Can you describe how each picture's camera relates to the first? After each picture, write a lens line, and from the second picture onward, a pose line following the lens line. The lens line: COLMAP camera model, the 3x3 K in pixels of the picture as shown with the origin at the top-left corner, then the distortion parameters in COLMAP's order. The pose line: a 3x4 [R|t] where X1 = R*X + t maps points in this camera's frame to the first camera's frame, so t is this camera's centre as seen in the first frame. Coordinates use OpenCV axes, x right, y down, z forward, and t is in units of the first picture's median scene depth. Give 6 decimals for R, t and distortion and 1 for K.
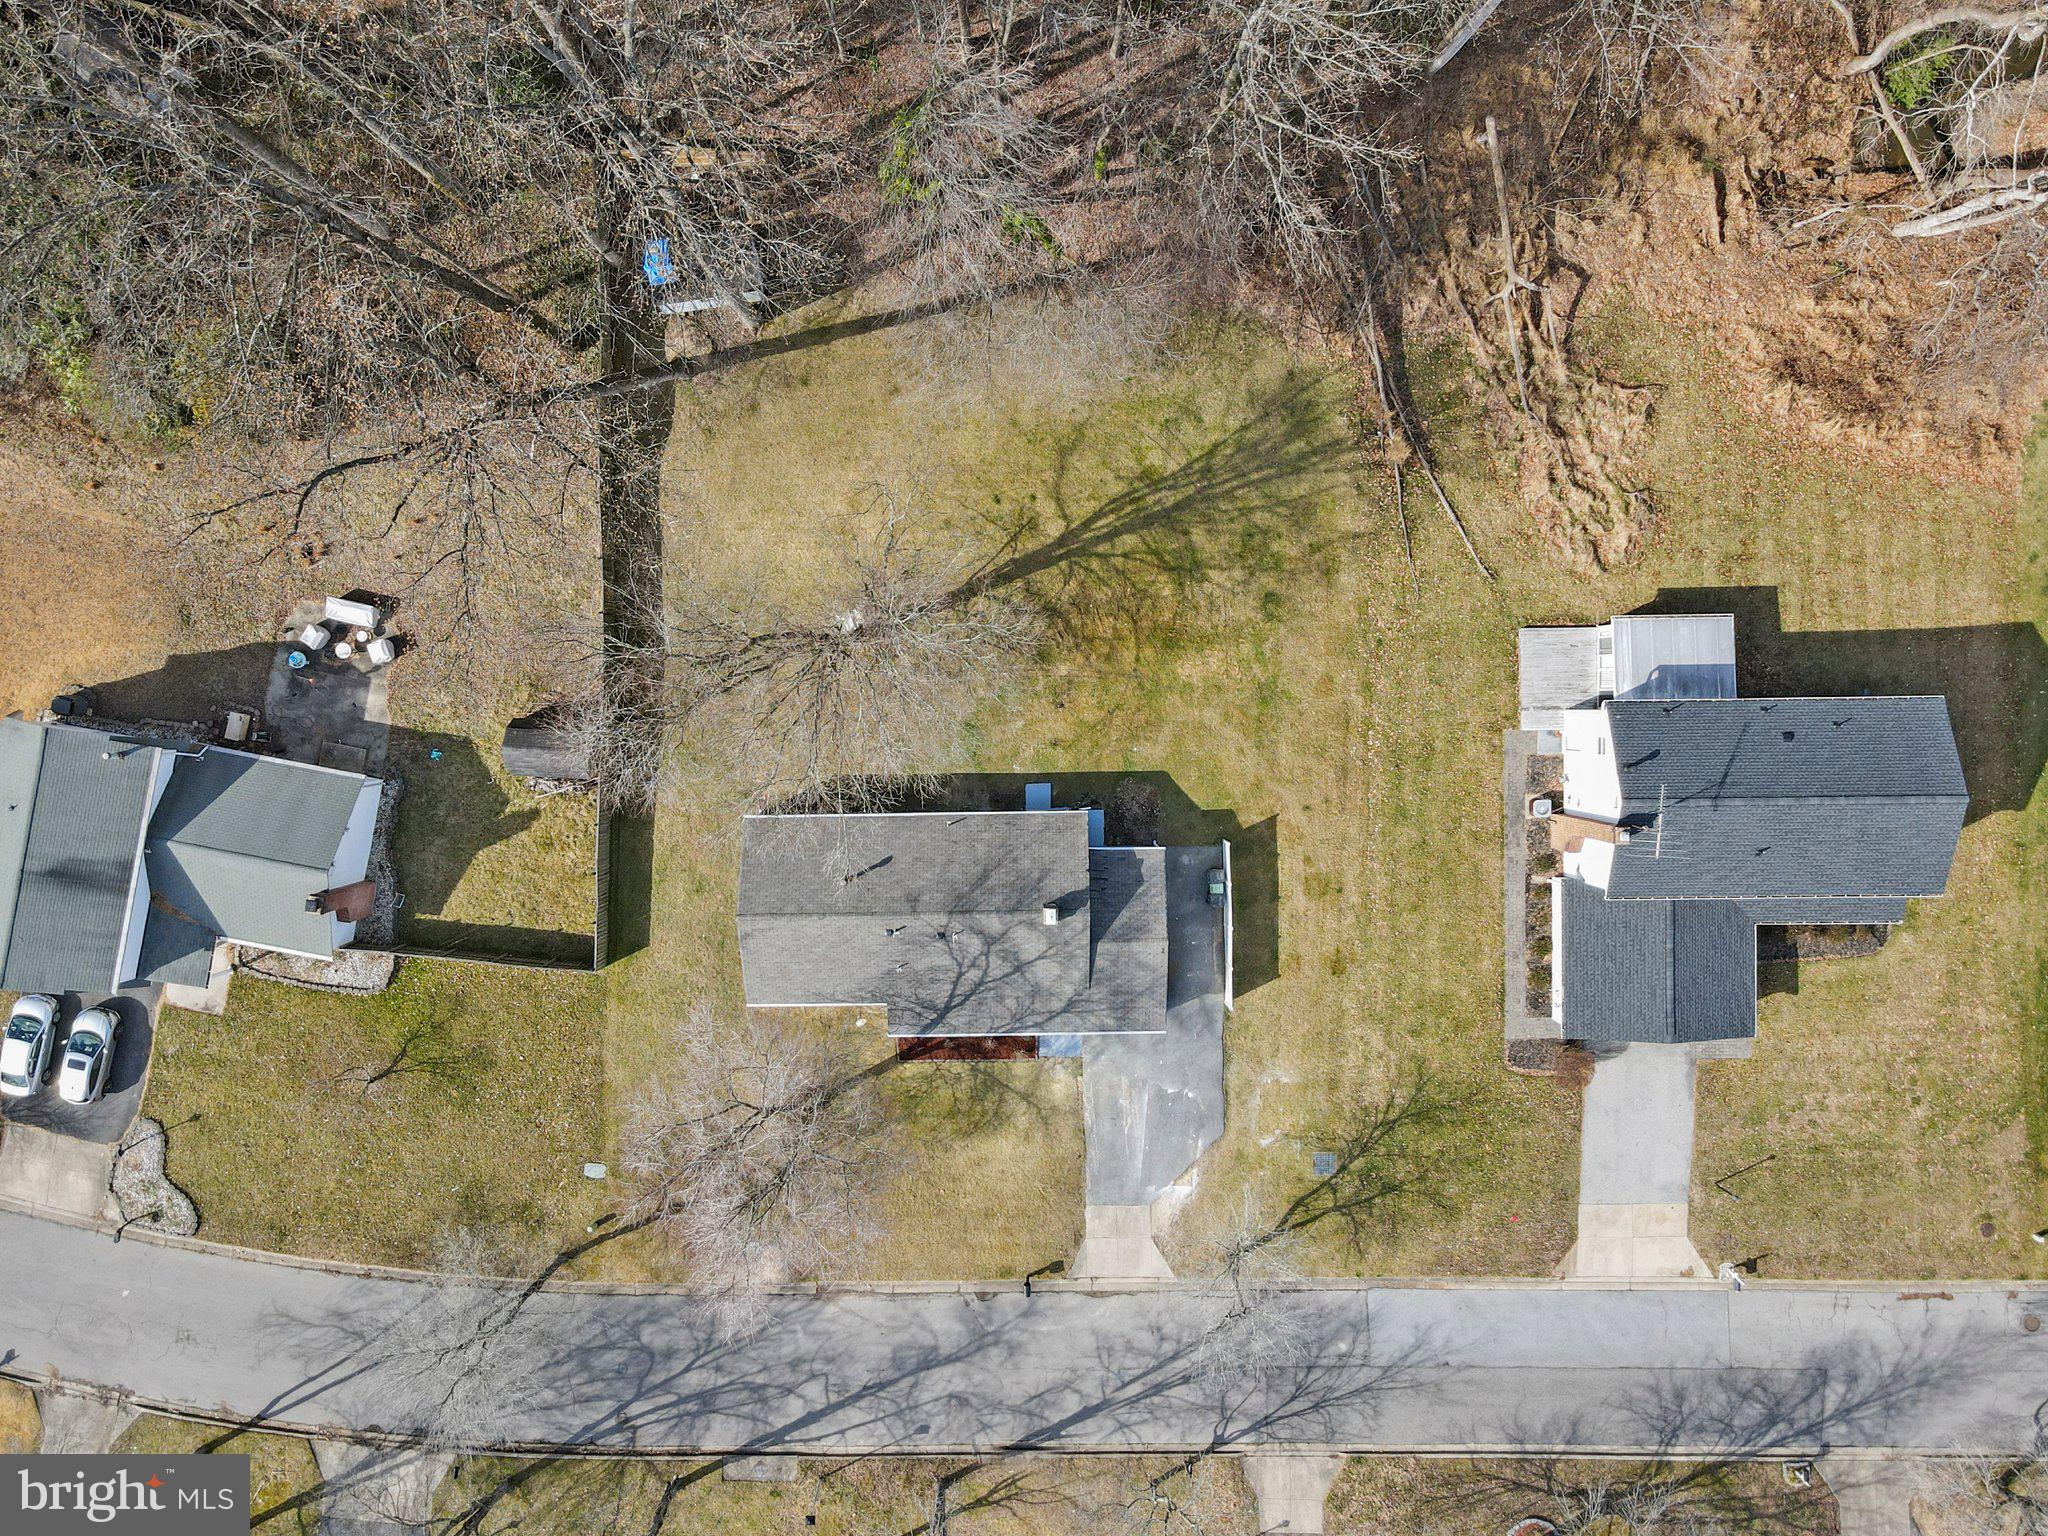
lens RADIAL K [[1483.9, 0, 1031.8], [0, 1483.9, 763.7], [0, 0, 1]] dist [0.008059, 0.005195]
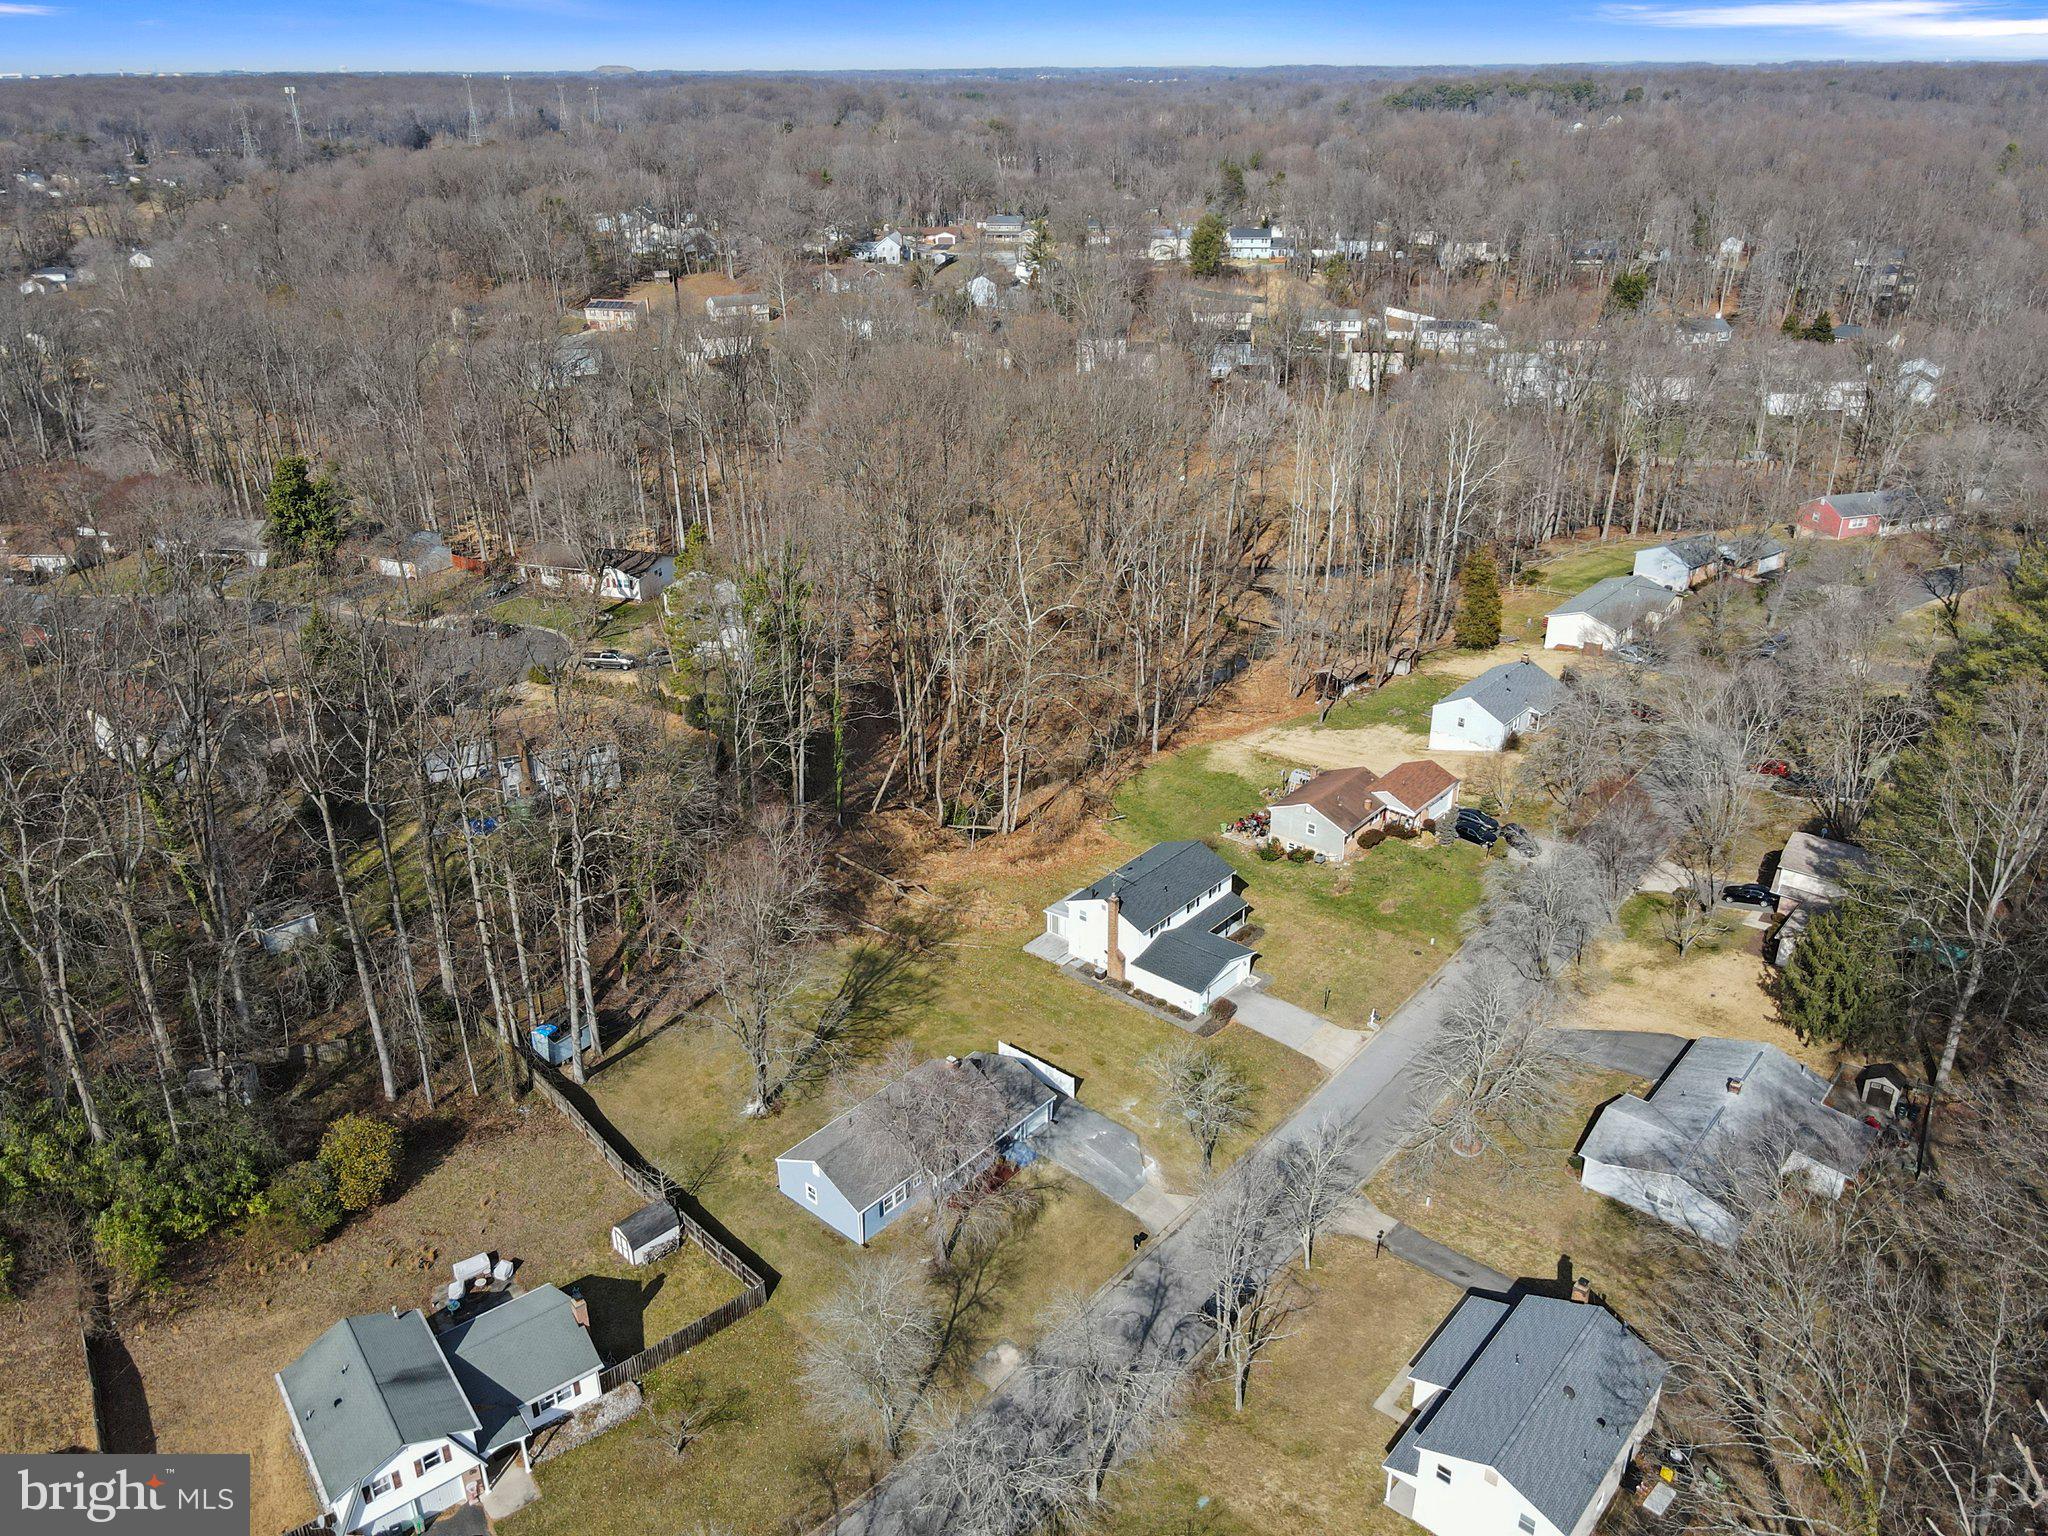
lens RADIAL K [[1483.9, 0, 1031.8], [0, 1483.9, 763.7], [0, 0, 1]] dist [0.008059, 0.005195]
pose [[0.660588, -0.319582, 0.679331, -0.898392], [0.749739, 0.233912, -0.619013, 1.054370], [0.038922, 0.918233, 0.394122, 0.003812]]
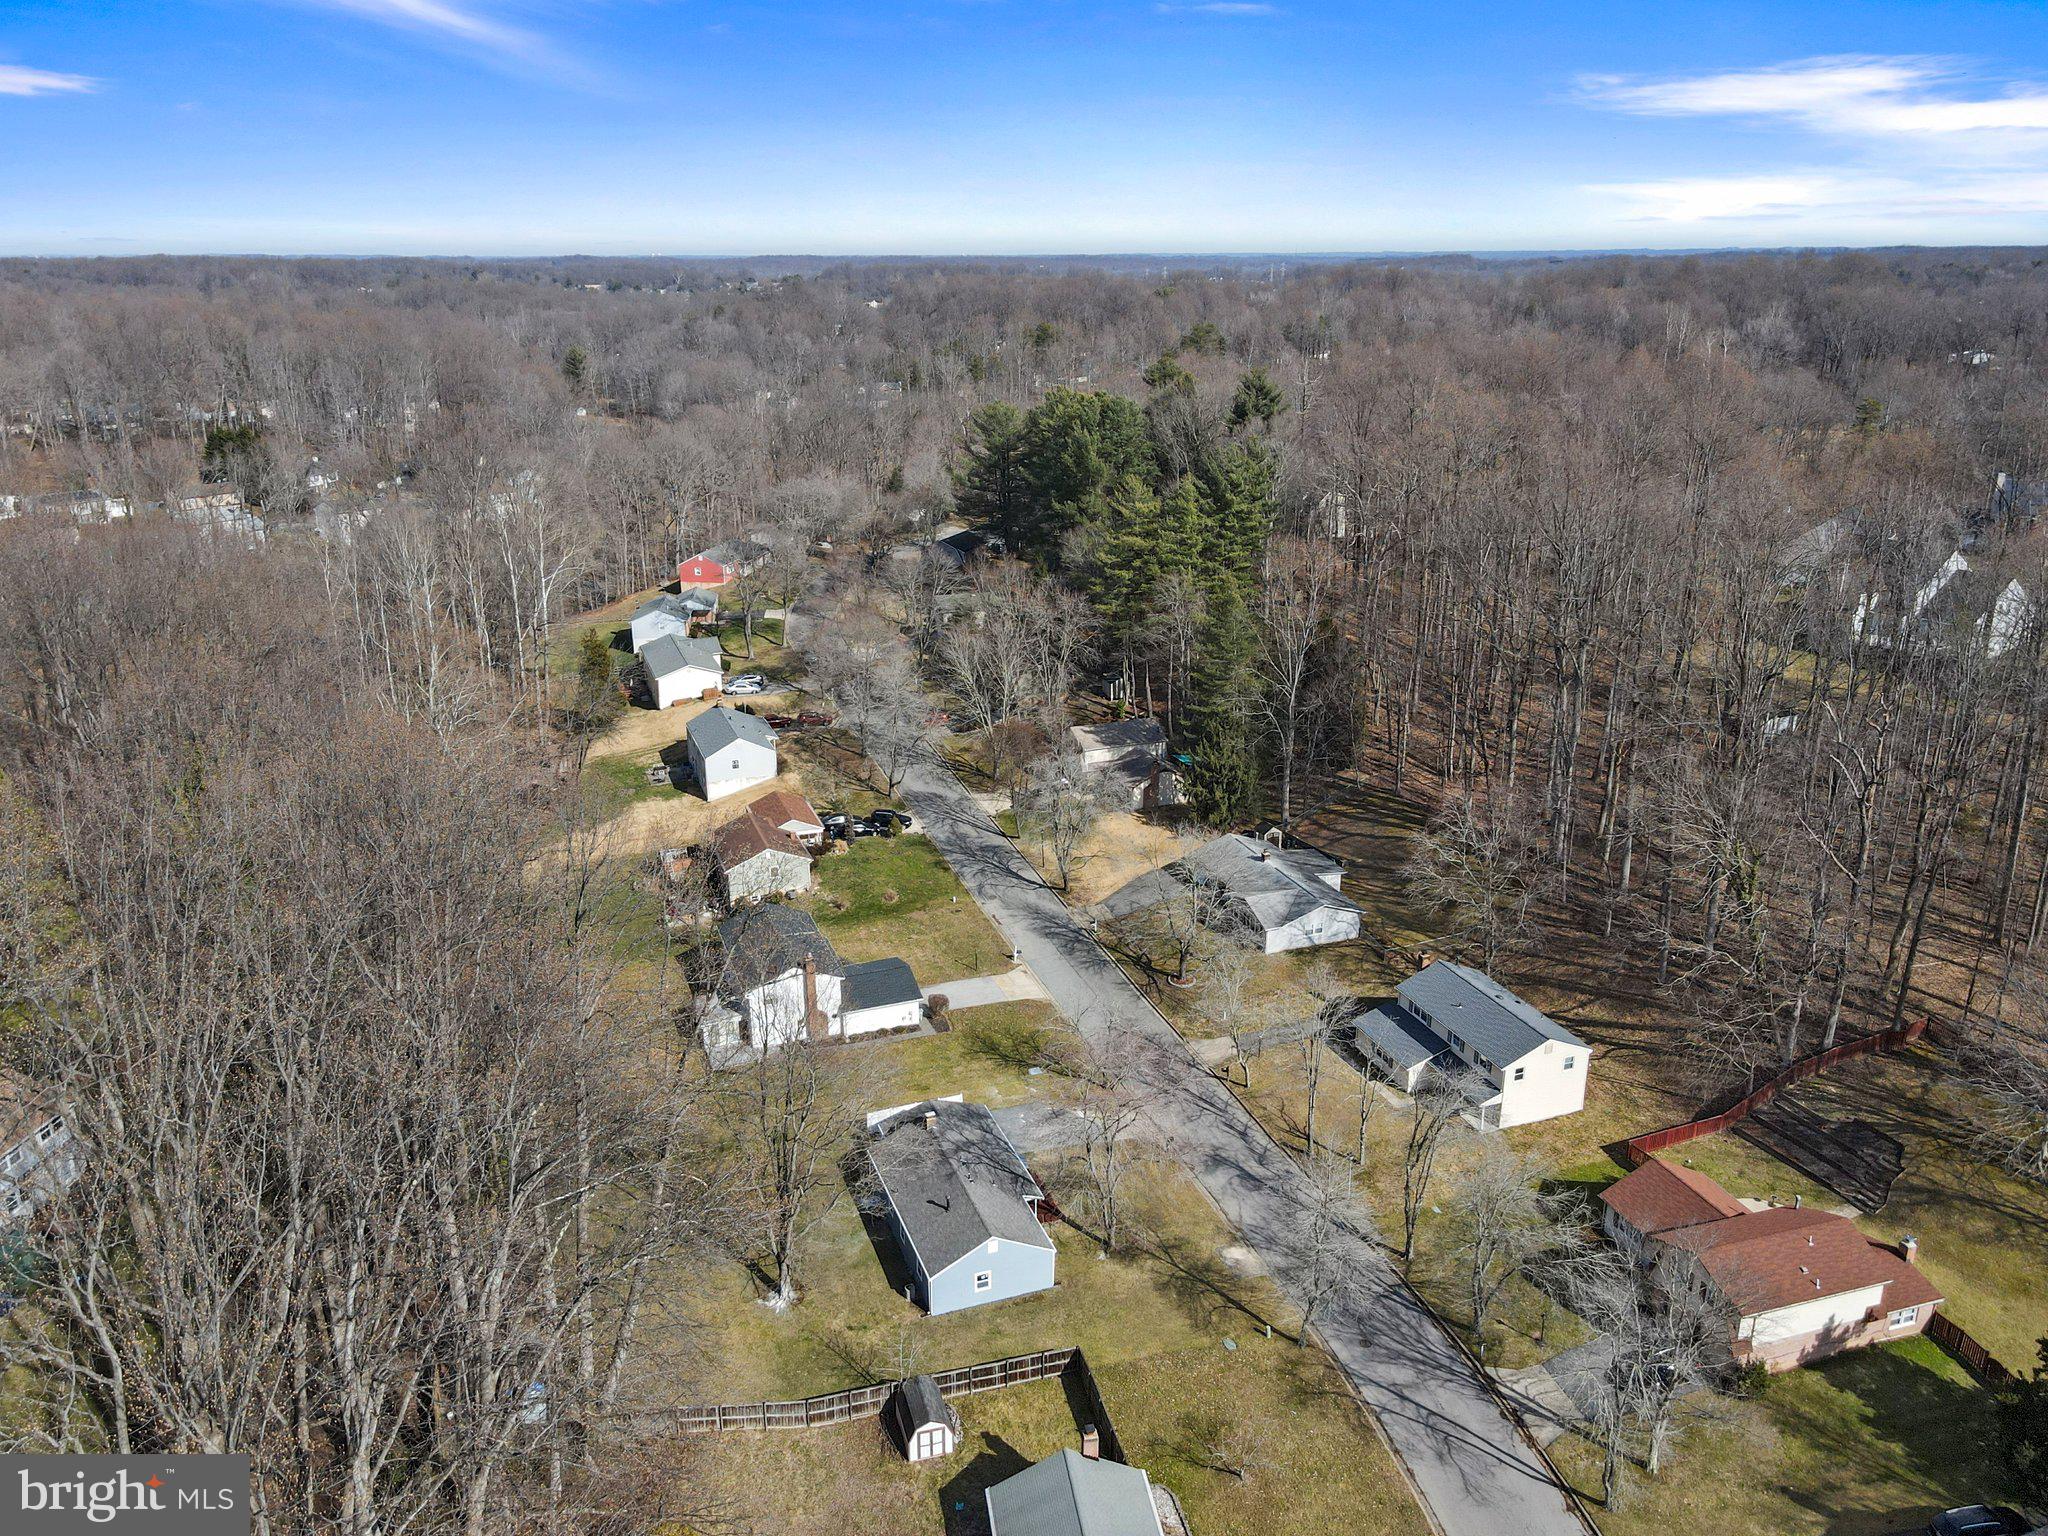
lens RADIAL K [[1483.9, 0, 1031.8], [0, 1483.9, 763.7], [0, 0, 1]] dist [0.008059, 0.005195]
pose [[-0.334898, -0.303356, 0.892087, -1.256568], [0.941159, -0.153339, 0.301176, -0.206967], [0.045428, 0.940458, 0.336859, 0.068560]]
